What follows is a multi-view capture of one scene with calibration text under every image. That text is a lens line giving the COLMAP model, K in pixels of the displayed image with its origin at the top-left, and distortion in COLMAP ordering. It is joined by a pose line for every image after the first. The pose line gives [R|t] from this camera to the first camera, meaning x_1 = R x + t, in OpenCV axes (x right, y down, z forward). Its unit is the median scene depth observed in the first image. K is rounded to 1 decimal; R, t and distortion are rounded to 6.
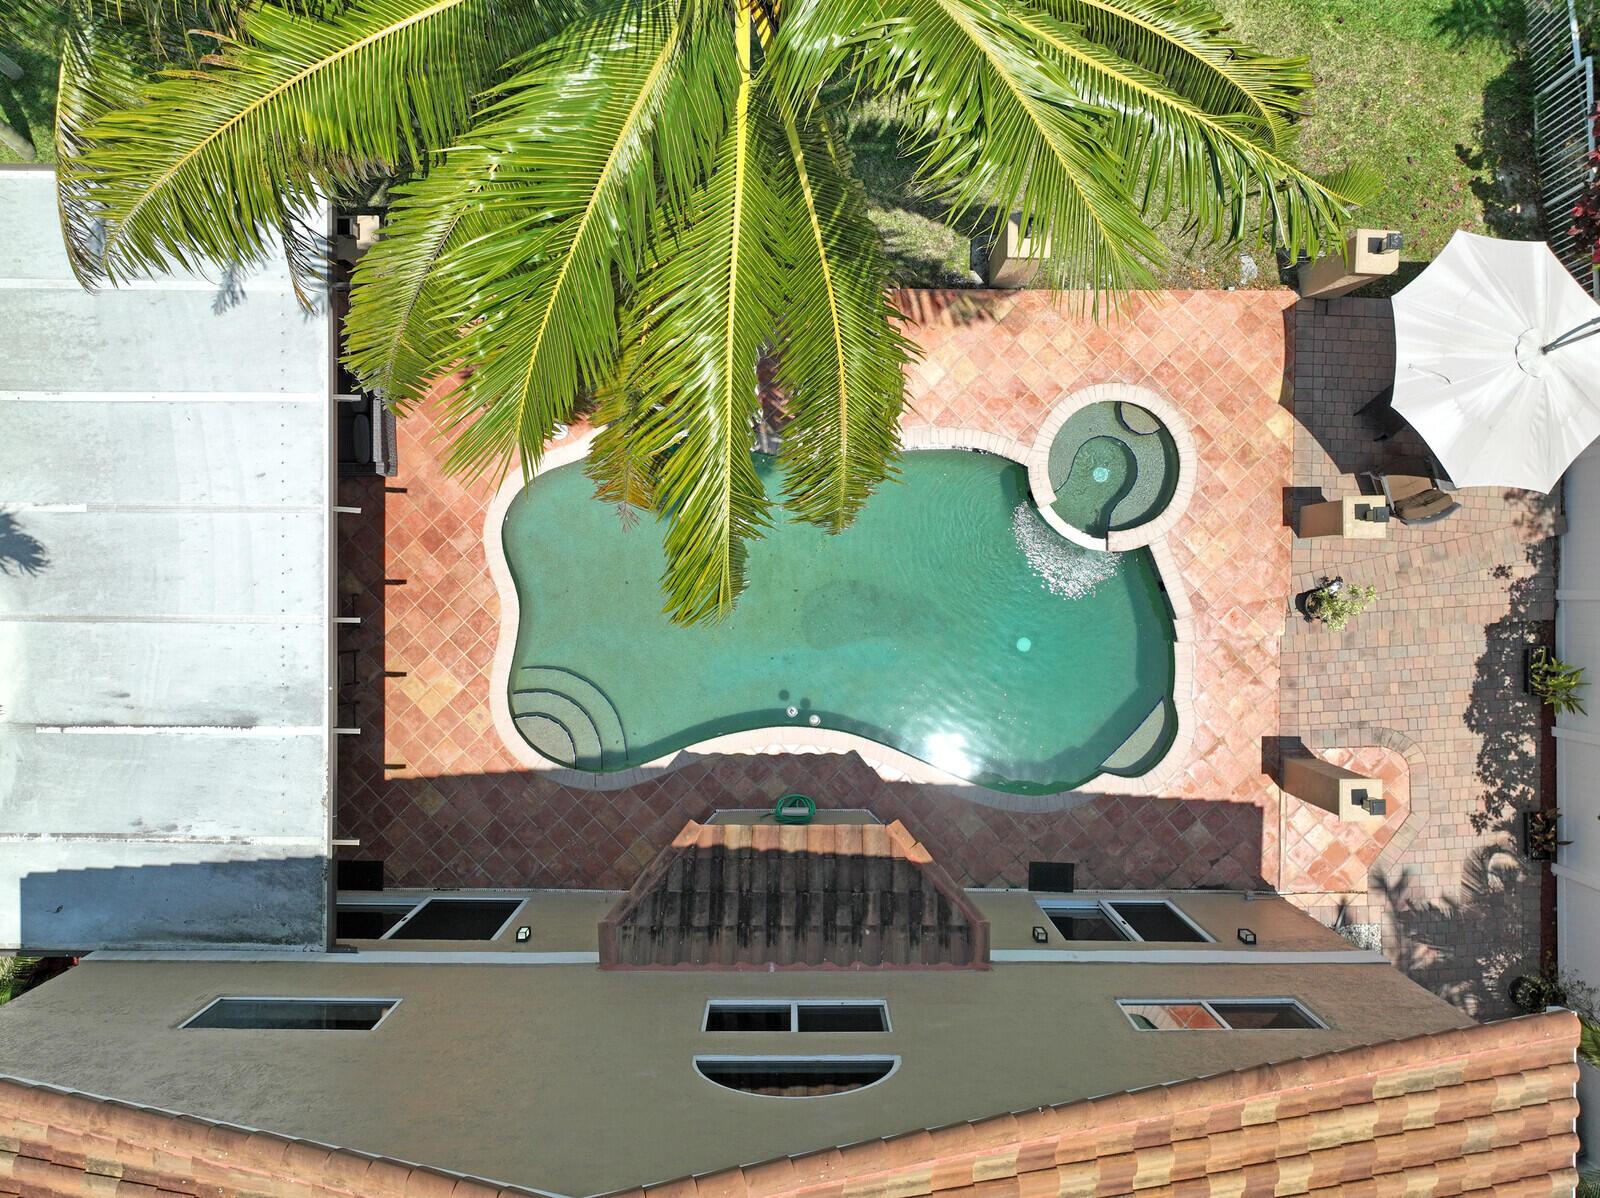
lens RADIAL K [[1316.4, 0, 800.0], [0, 1316.4, 599.0], [0, 0, 1]] dist [0.007633, 0.006012]
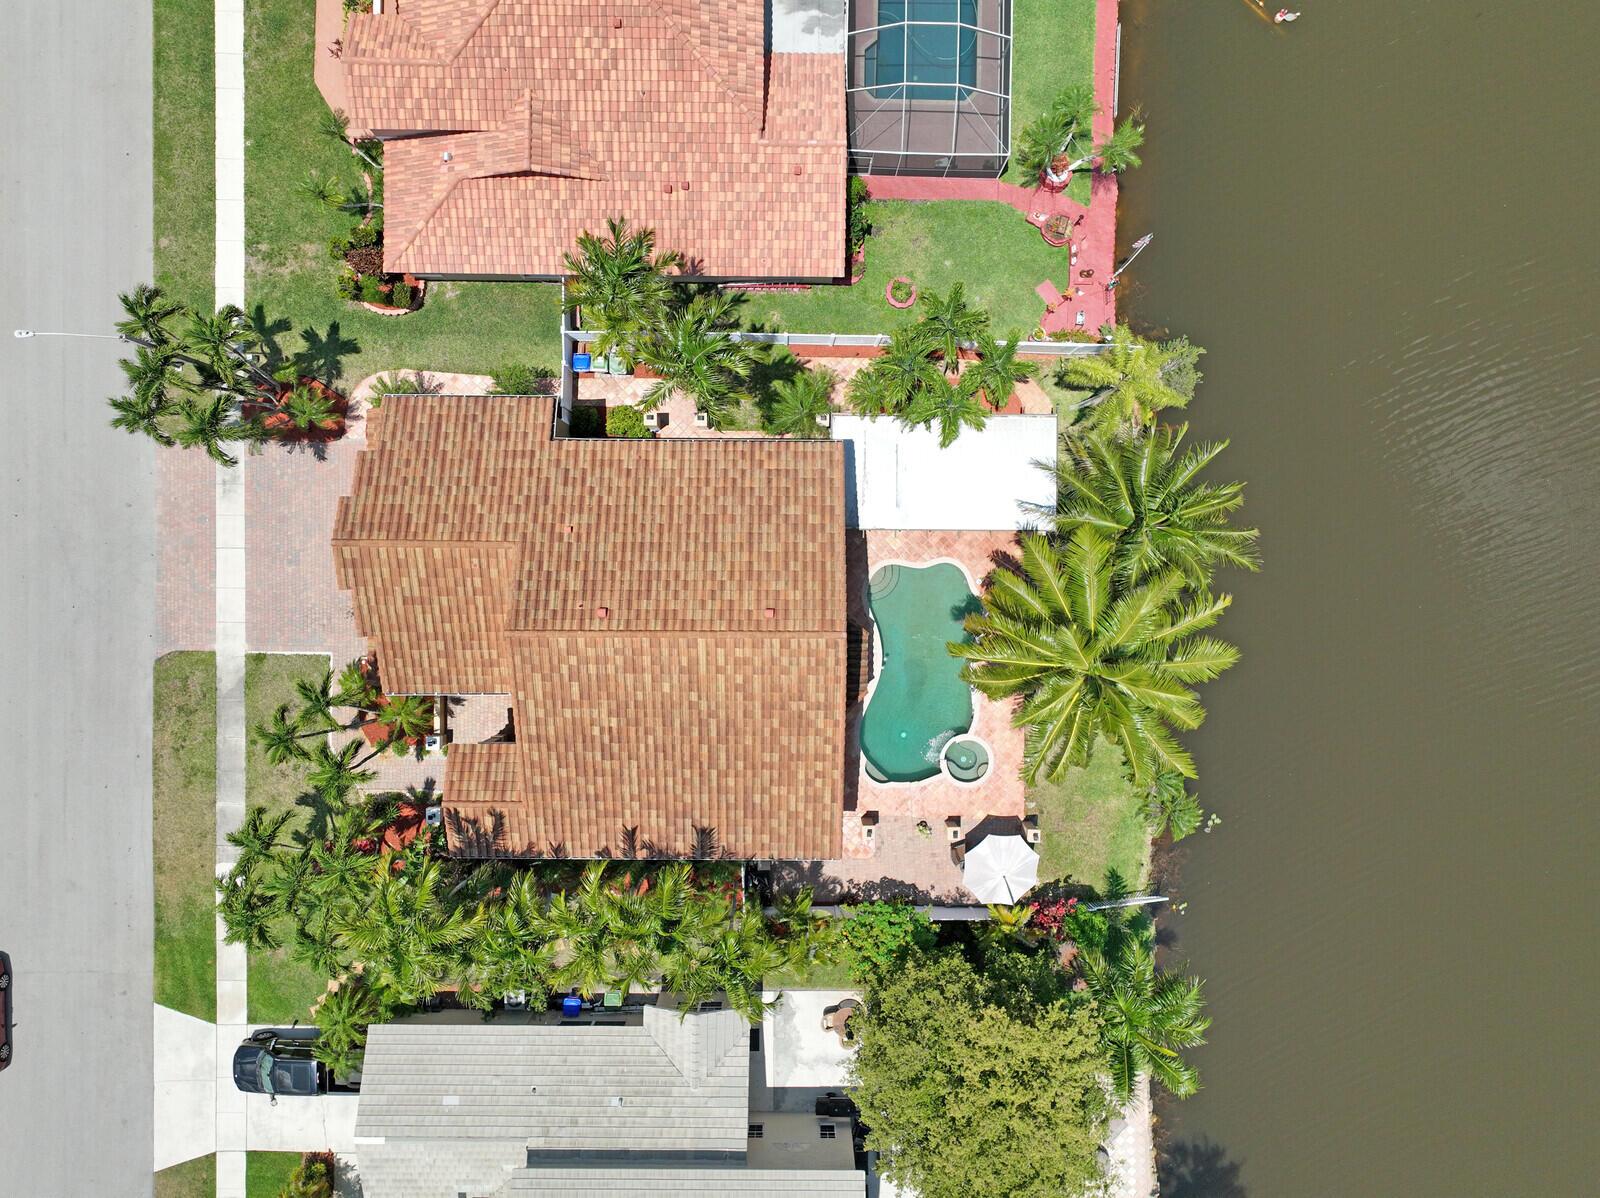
lens RADIAL K [[1316.4, 0, 800.0], [0, 1316.4, 599.0], [0, 0, 1]] dist [0.007633, 0.006012]
pose [[-0.000826, 0.999880, 0.015495, -0.187652], [-0.999687, -0.000438, -0.025010, 0.364568], [-0.025001, -0.015510, 0.999567, -2.044680]]
